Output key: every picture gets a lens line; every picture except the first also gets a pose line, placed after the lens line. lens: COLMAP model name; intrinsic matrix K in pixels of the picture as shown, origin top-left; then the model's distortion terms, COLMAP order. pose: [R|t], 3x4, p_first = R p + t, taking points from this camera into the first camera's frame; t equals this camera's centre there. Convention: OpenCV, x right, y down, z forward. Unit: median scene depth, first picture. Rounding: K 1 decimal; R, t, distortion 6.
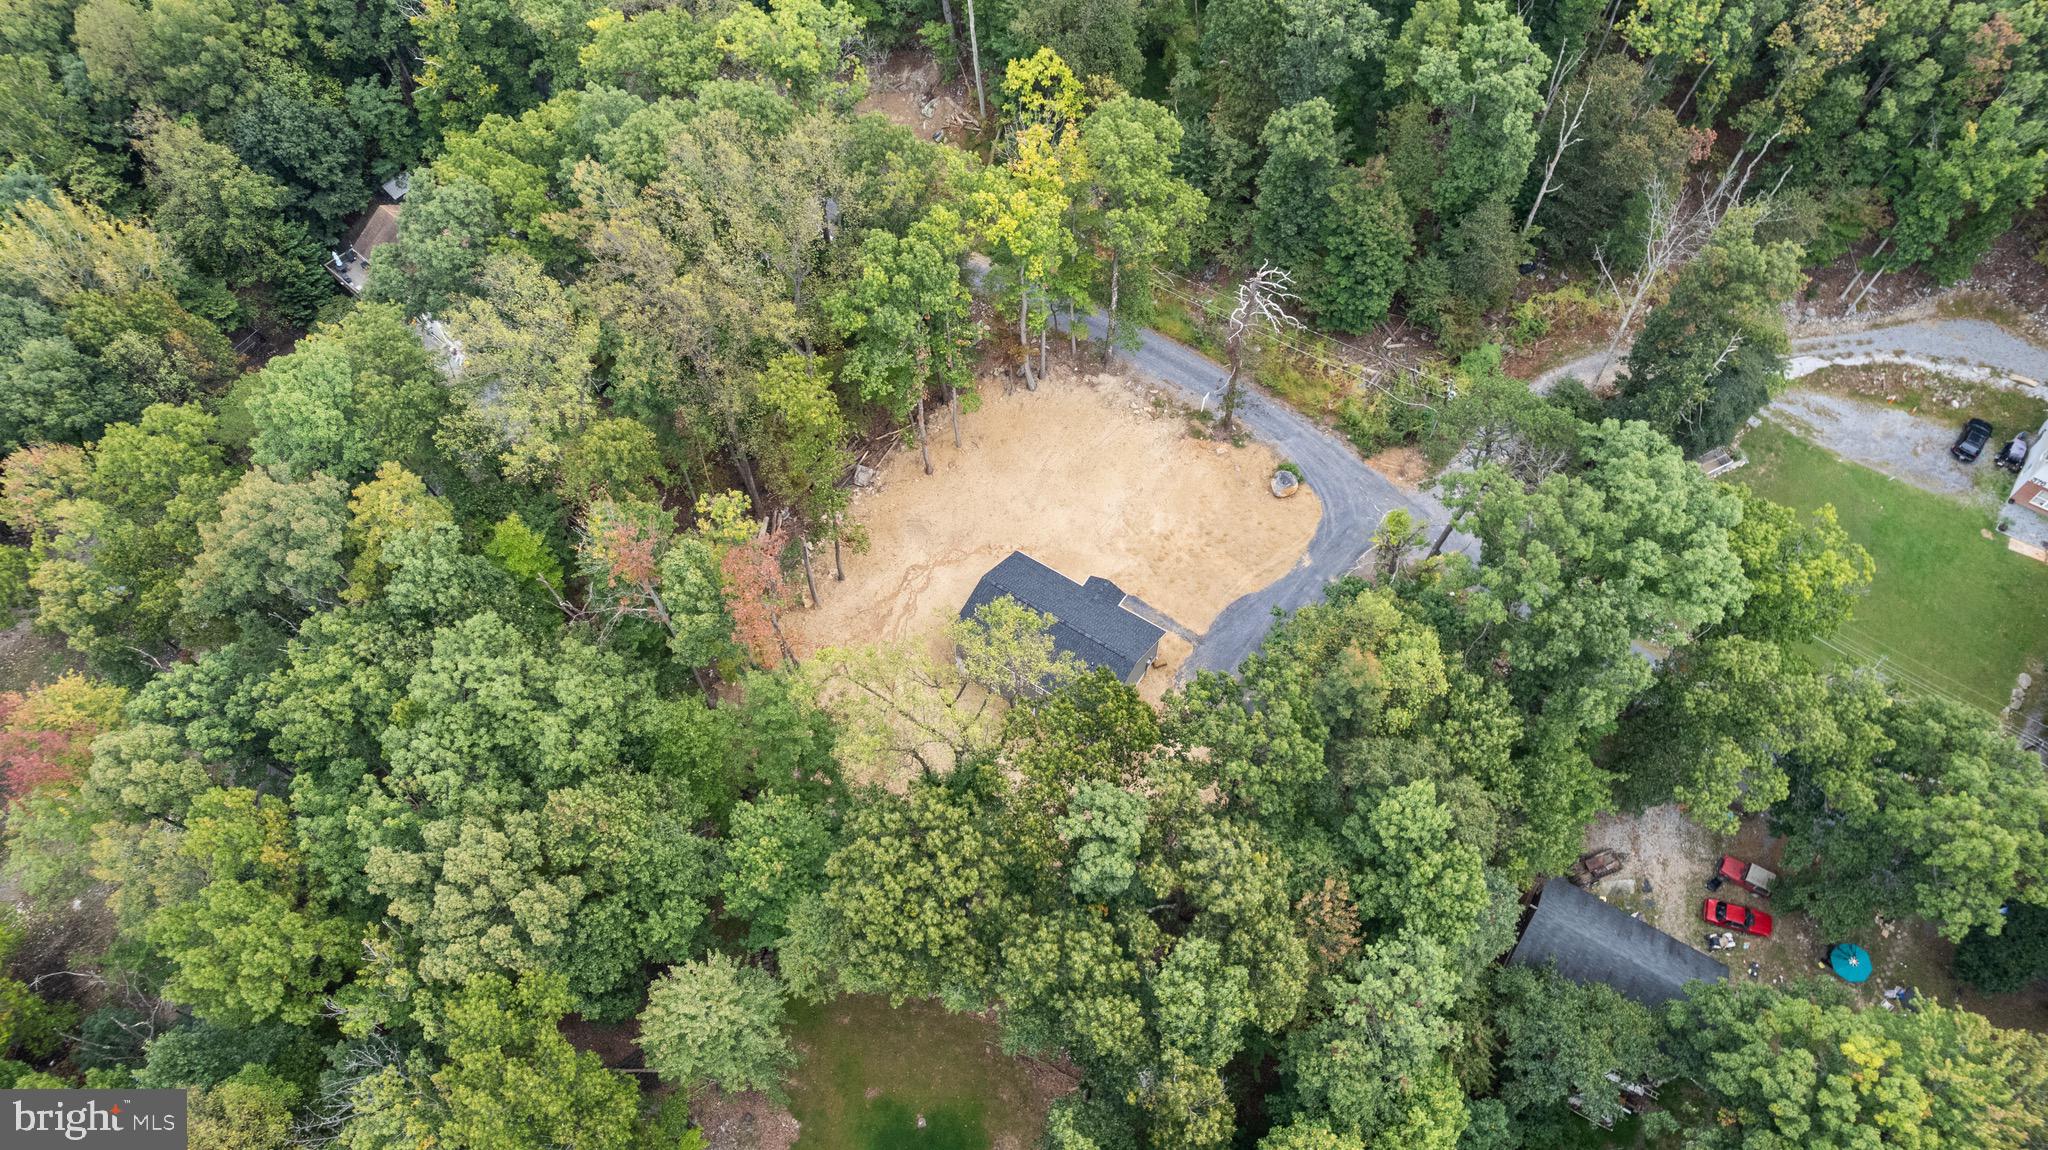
lens RADIAL K [[1321.8, 0, 1024.0], [0, 1321.8, 575.0], [0, 0, 1]] dist [-0.062199, 0.052088]
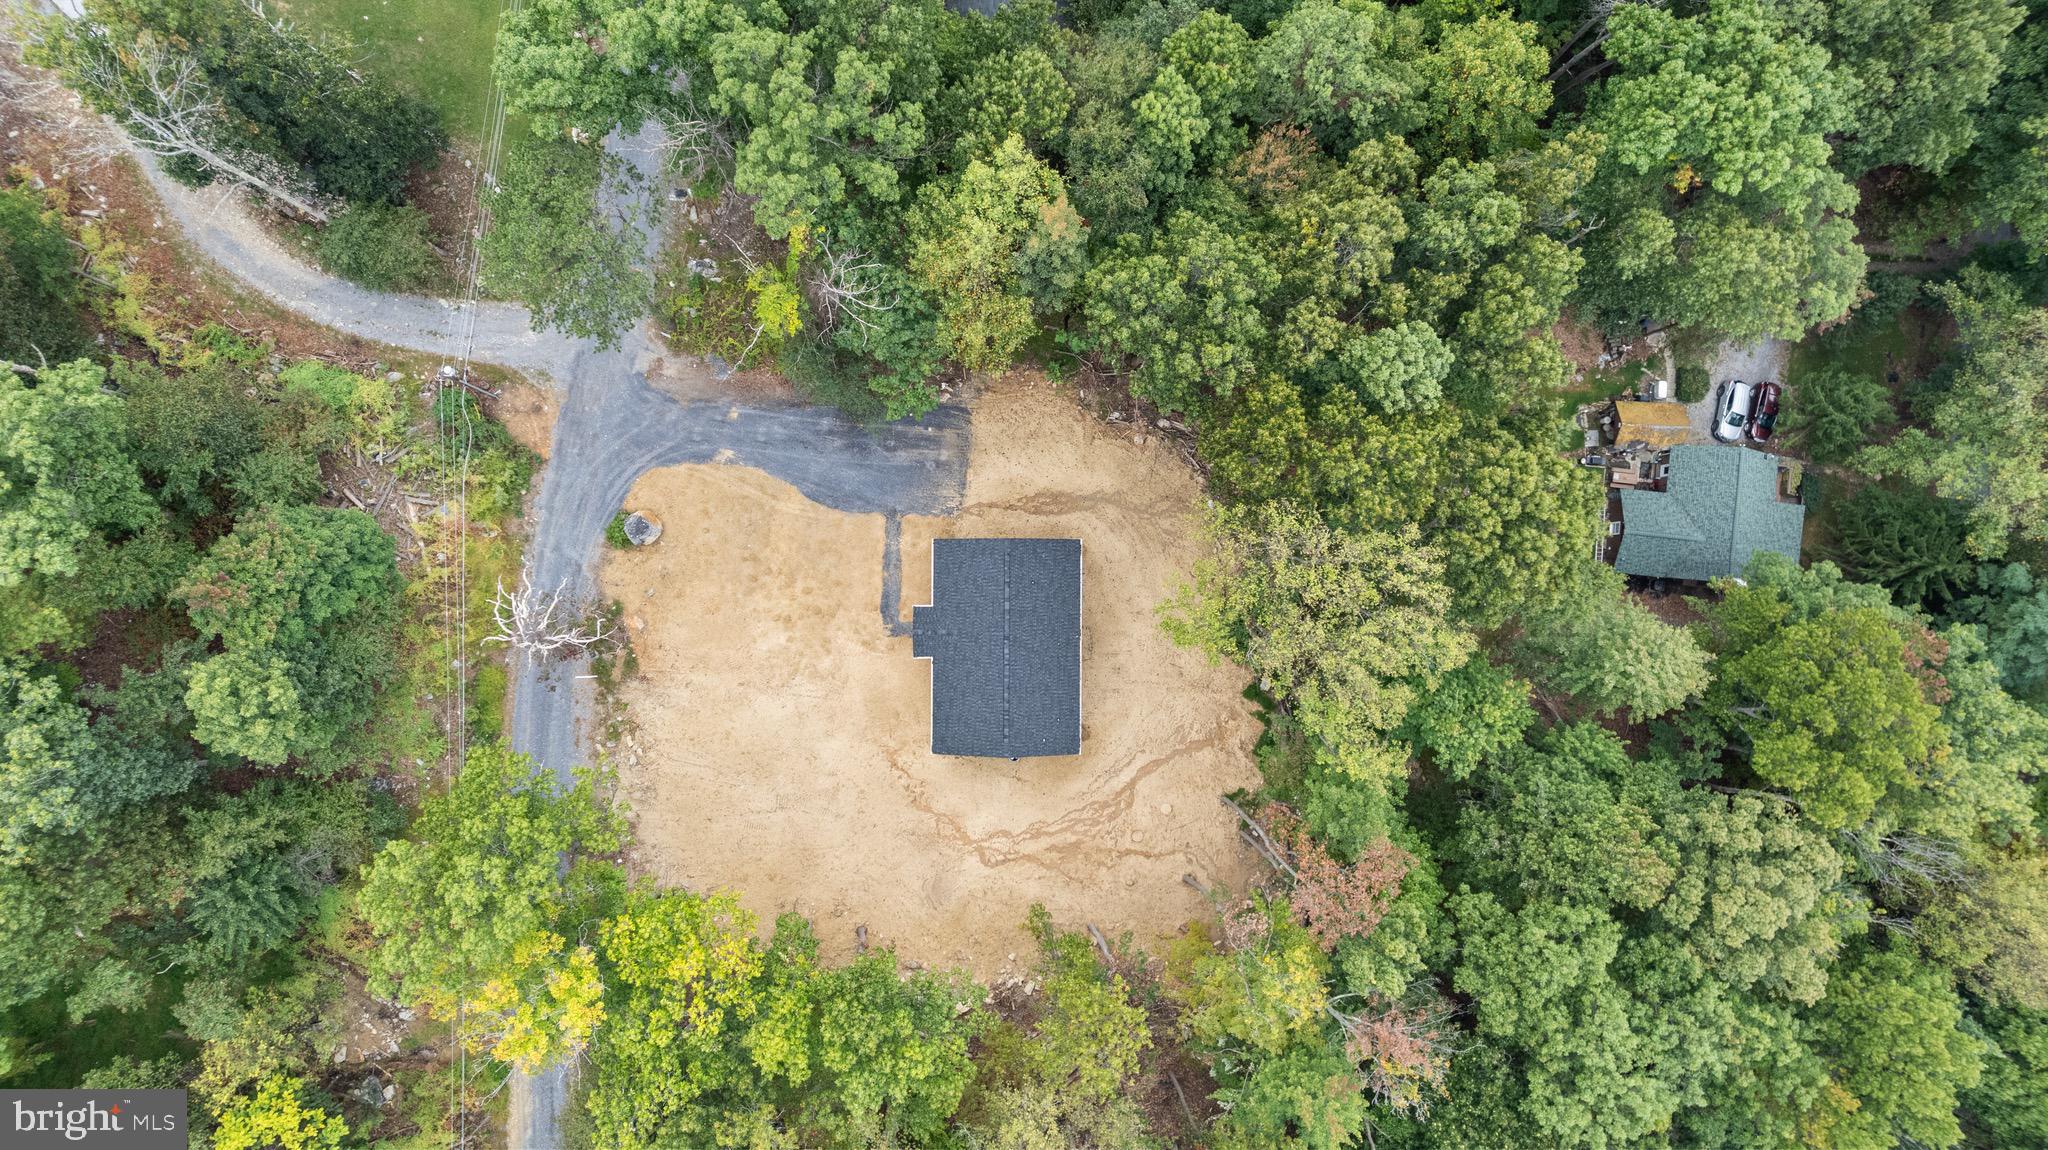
lens RADIAL K [[1321.8, 0, 1024.0], [0, 1321.8, 575.0], [0, 0, 1]] dist [-0.062199, 0.052088]
pose [[-0.549871, -0.835087, -0.016478, 0.062921], [0.665505, -0.449959, 0.595517, -0.383354], [-0.504723, 0.316491, 0.803174, 0.270697]]
